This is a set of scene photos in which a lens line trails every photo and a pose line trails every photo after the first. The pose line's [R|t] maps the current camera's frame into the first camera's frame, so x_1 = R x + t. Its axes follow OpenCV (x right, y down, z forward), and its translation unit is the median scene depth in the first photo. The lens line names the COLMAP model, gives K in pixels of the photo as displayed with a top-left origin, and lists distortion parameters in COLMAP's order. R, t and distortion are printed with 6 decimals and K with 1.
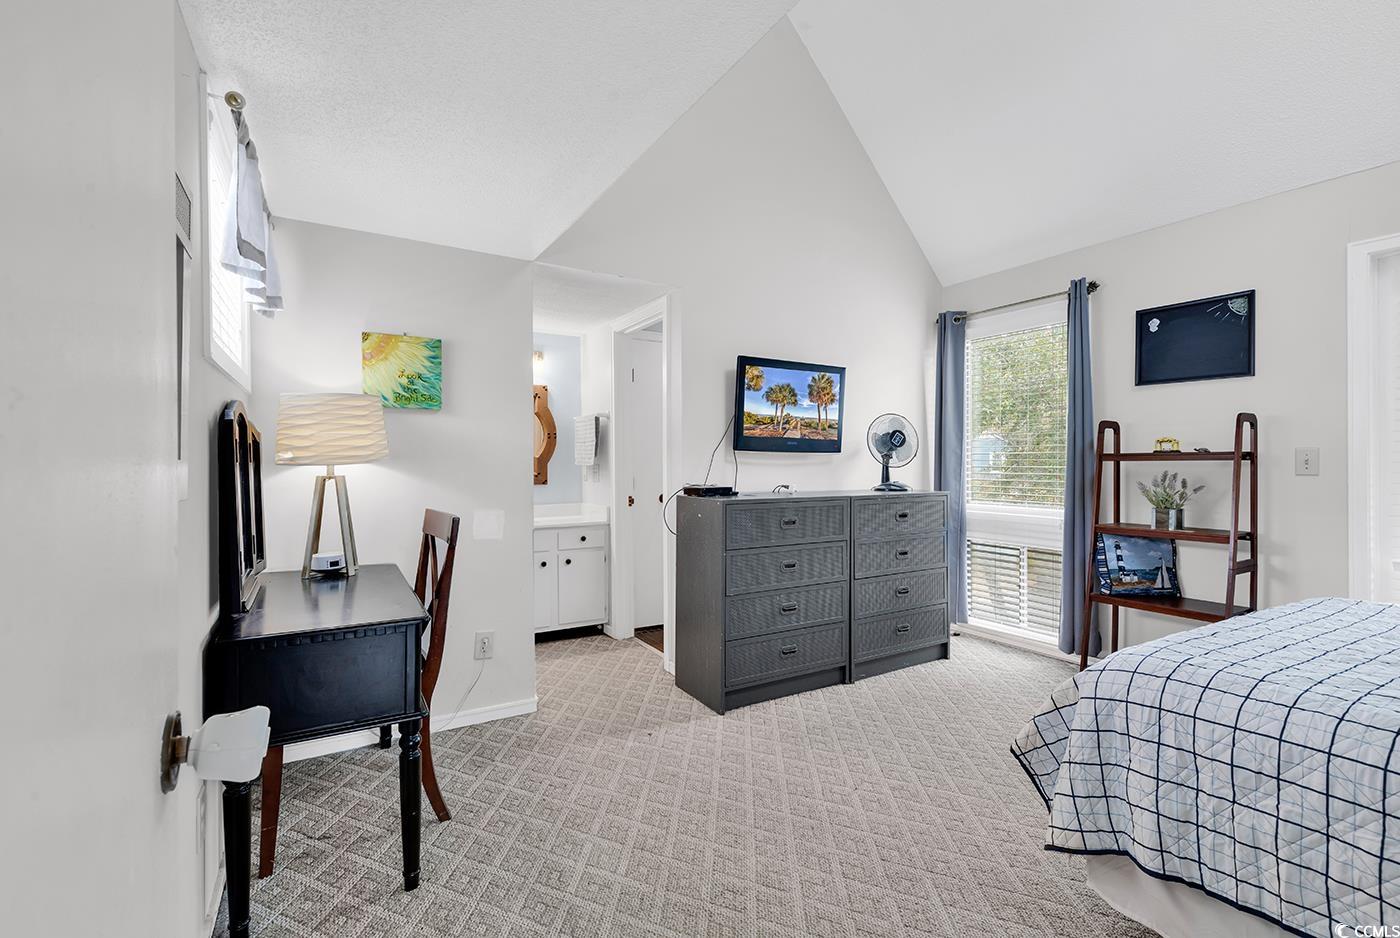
lens RADIAL K [[636.2, 0, 709.9], [0, 636.2, 461.8], [0, 0, 1]] dist [0.000686, -0.000052]
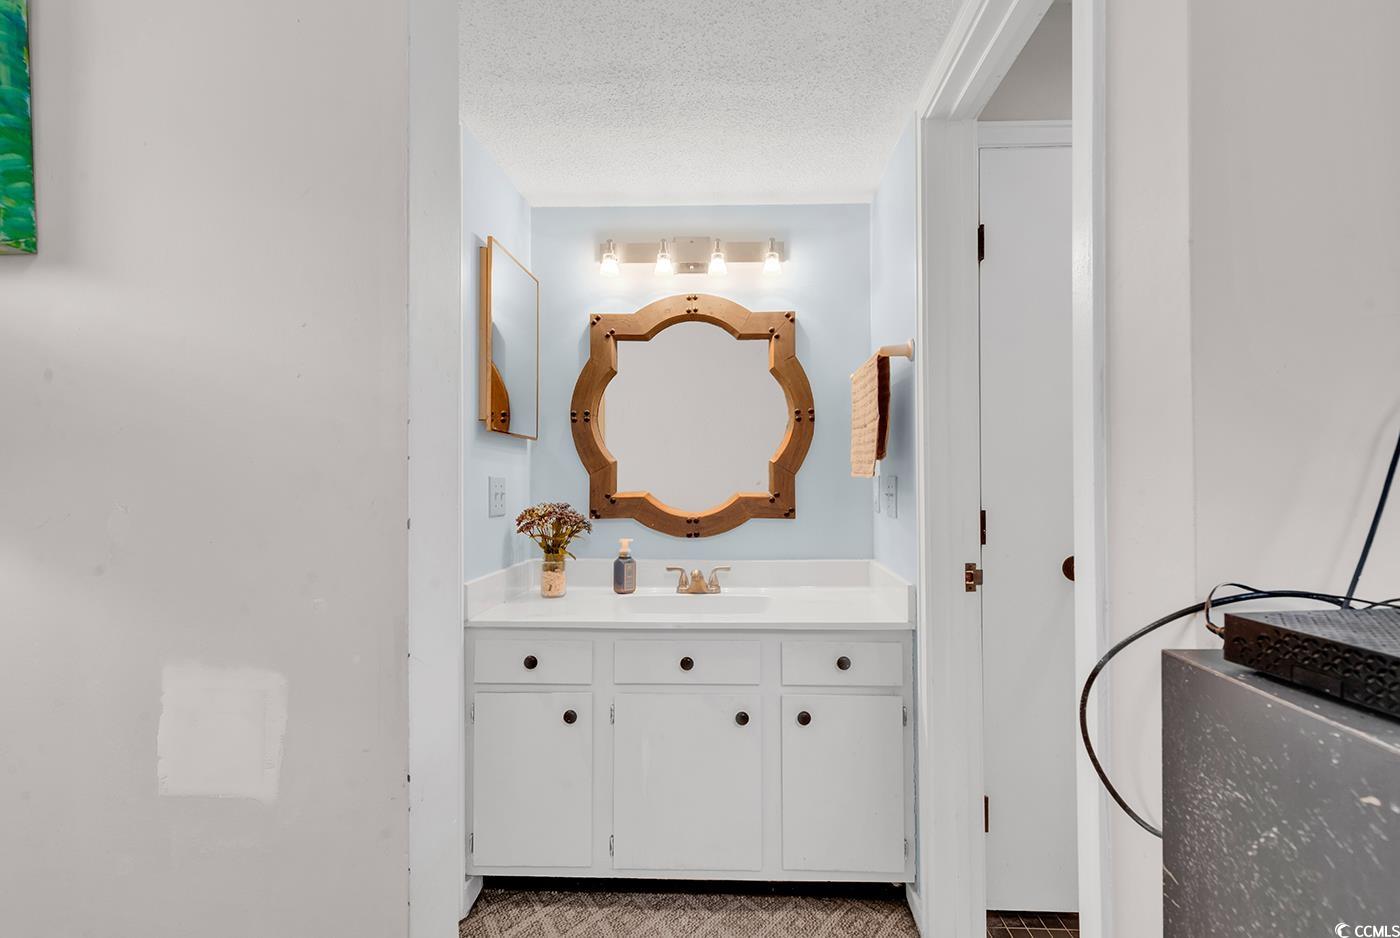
lens RADIAL K [[636.2, 0, 709.9], [0, 636.2, 461.8], [0, 0, 1]] dist [0.000686, -0.000052]
pose [[0.828618, -0.008337, -0.559752, -0.043788], [-0.001179, 0.999861, -0.016638, 0.001687], [0.559813, 0.014446, 0.828493, 0.605202]]
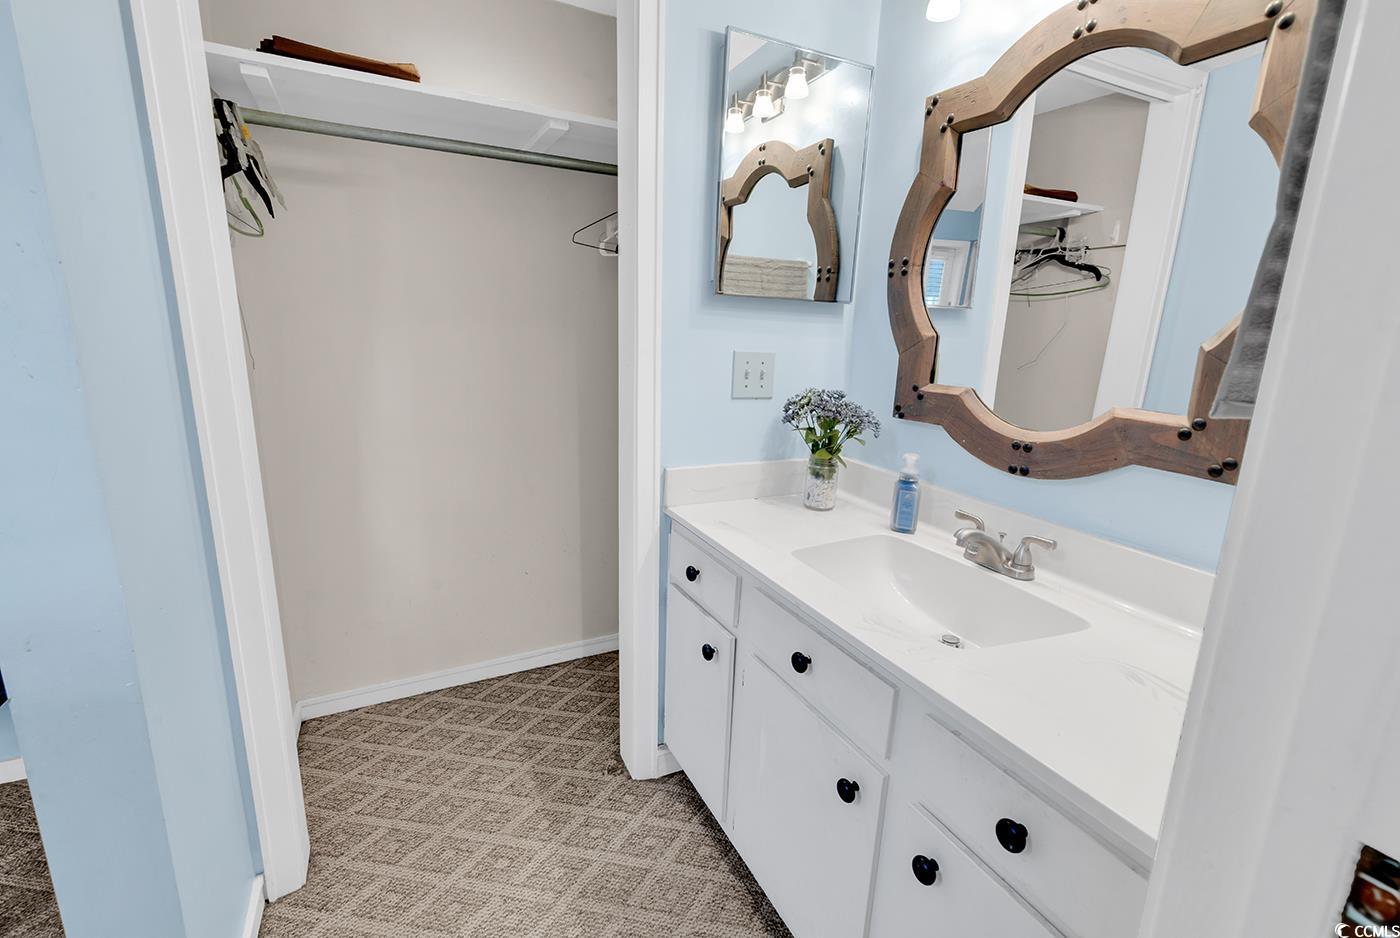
lens RADIAL K [[615.9, 0, 694.2], [0, 615.9, 465.3], [0, 0, 1]] dist [-0.000435, -0.000542]
pose [[-0.075511, 0.222977, -0.971895, -0.052756], [-0.030354, 0.973712, 0.225752, -0.010581], [0.996683, 0.046548, -0.066758, 0.893031]]
